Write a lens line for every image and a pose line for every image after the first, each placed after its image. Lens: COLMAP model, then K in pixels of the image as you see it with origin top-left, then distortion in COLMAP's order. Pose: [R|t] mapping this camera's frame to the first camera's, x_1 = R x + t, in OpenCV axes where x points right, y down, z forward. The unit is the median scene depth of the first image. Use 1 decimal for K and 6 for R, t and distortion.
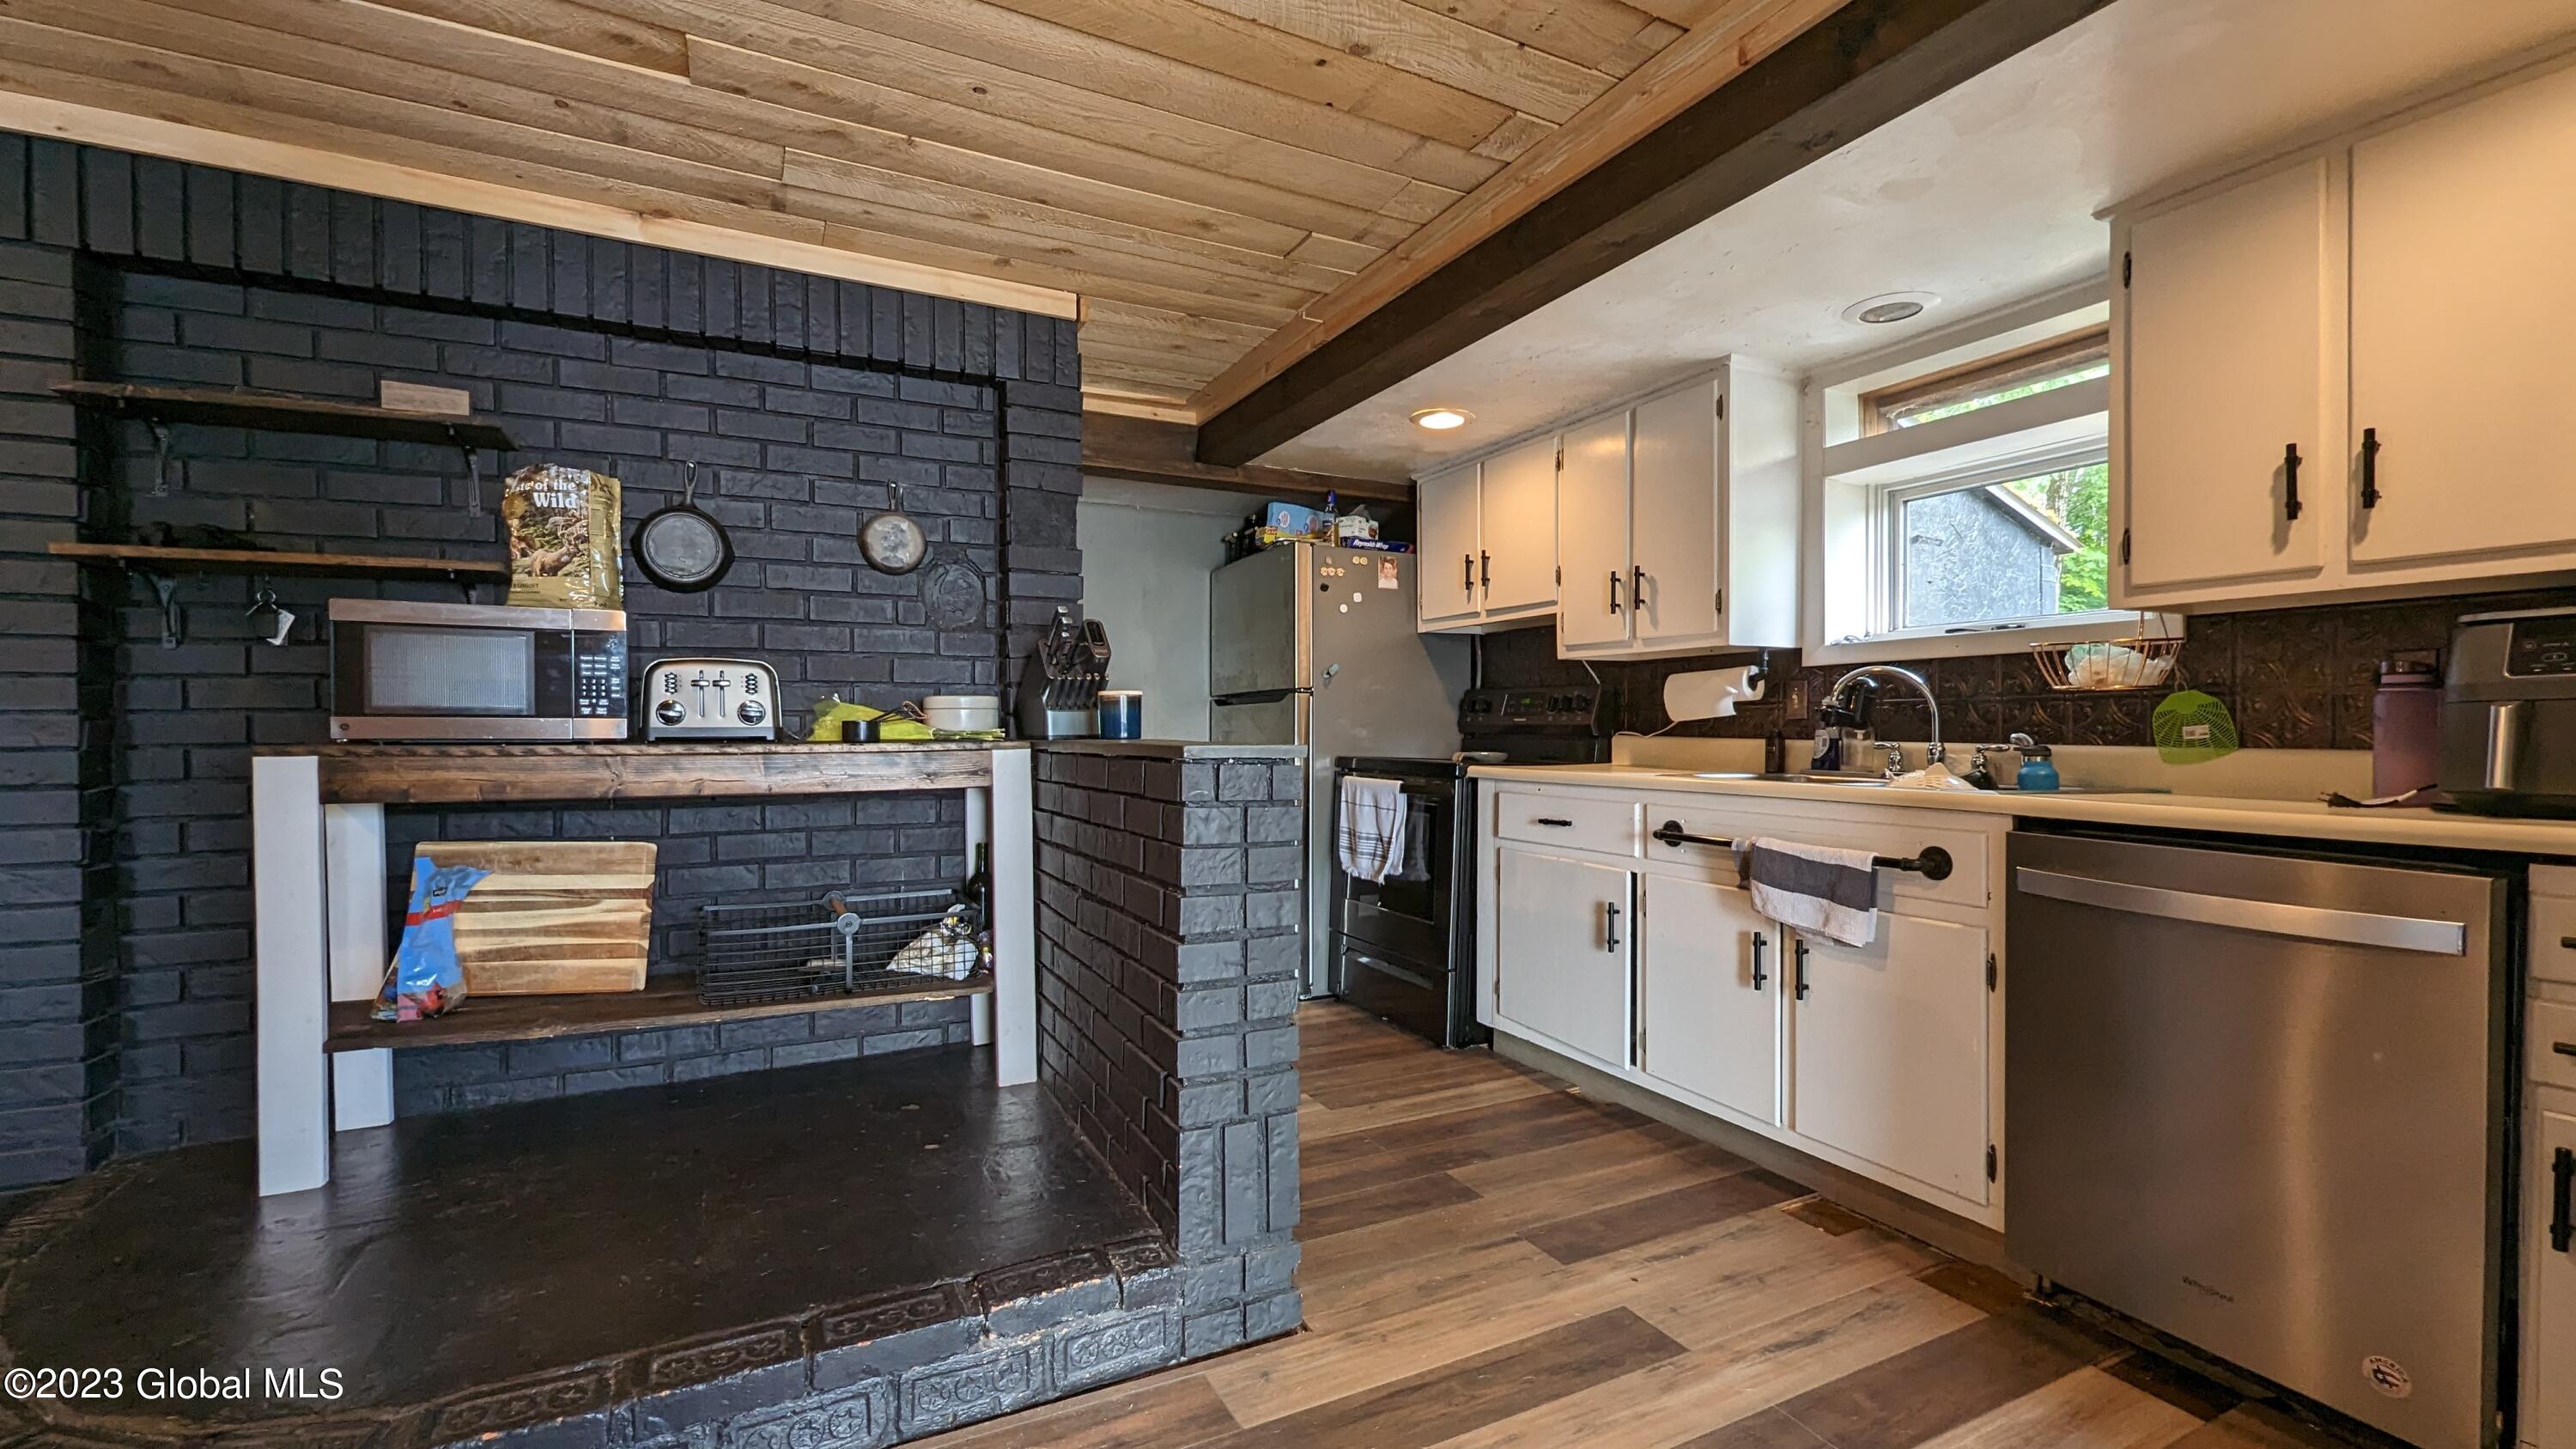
lens RADIAL K [[1059.3, 0, 1290.8], [0, 1059.3, 734.1], [0, 0, 1]] dist [-0.001957, 0.000225]
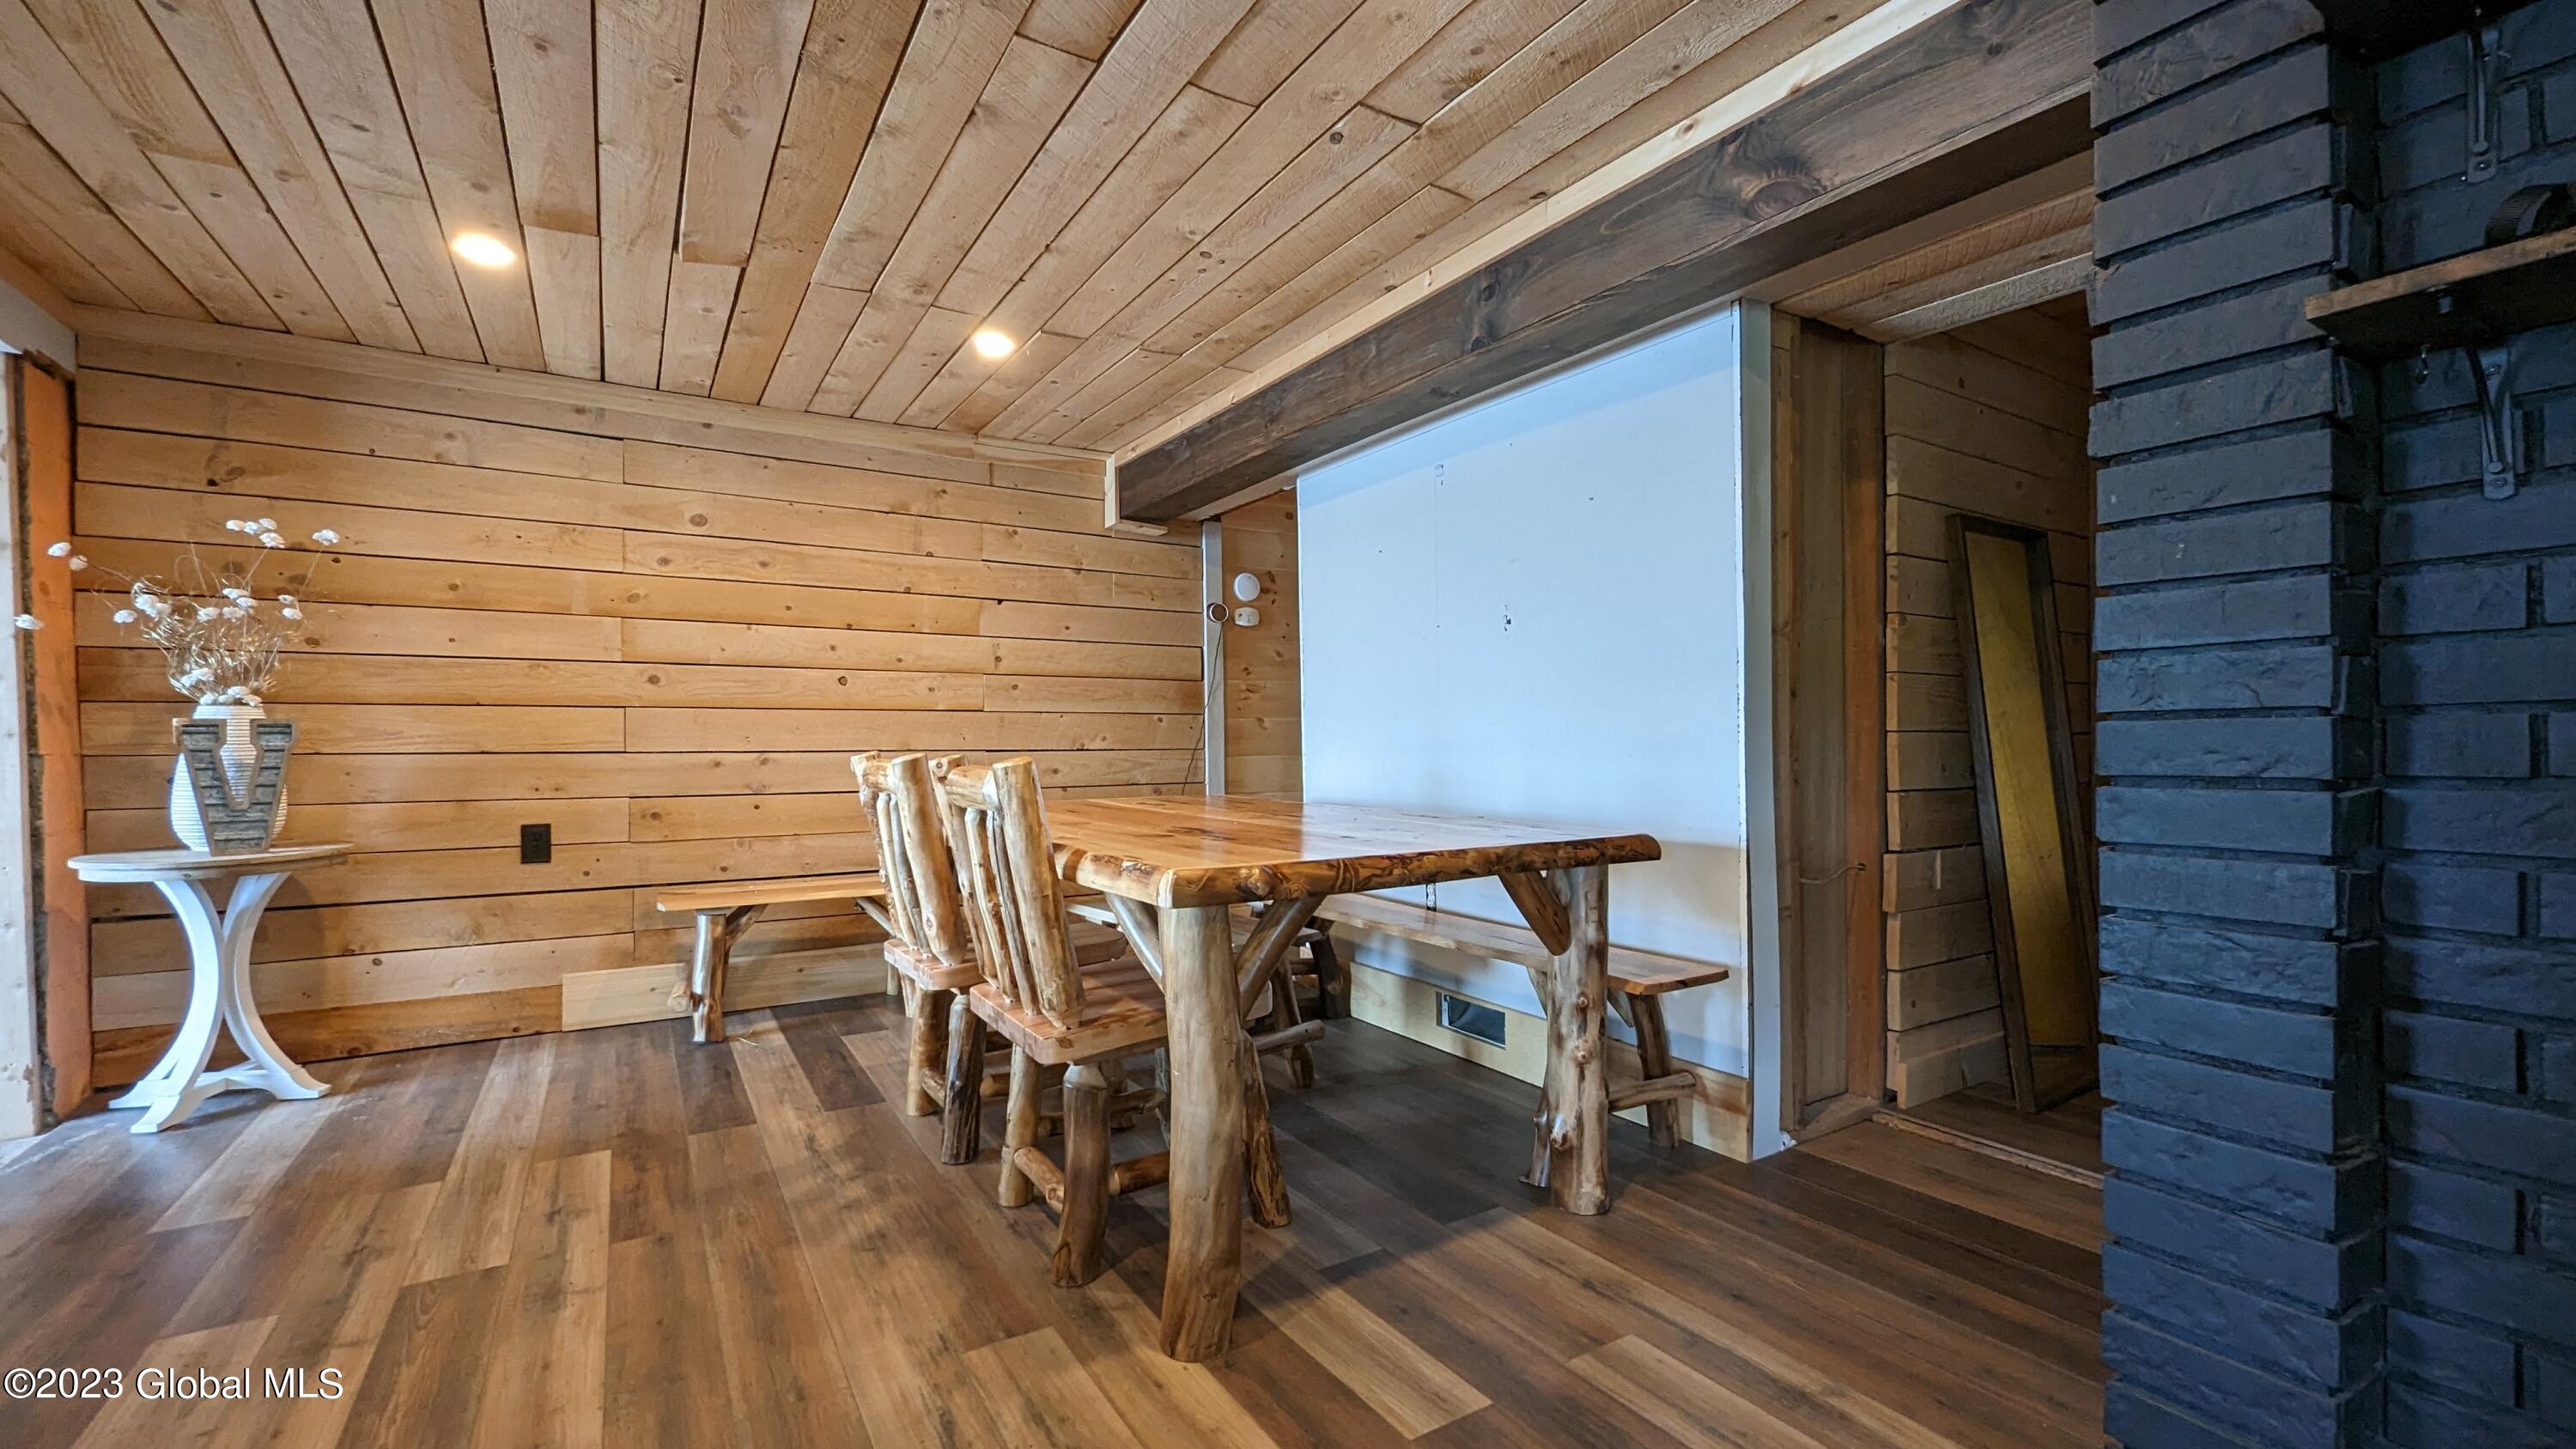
lens RADIAL K [[1059.3, 0, 1292.0], [0, 1059.3, 735.0], [0, 0, 1]] dist [-0.001957, 0.000225]
pose [[0.093718, 0.001803, -0.995597, -0.651794], [0.000223, 0.999998, 0.001832, 0.023347], [0.995599, -0.000393, 0.093718, 0.428283]]
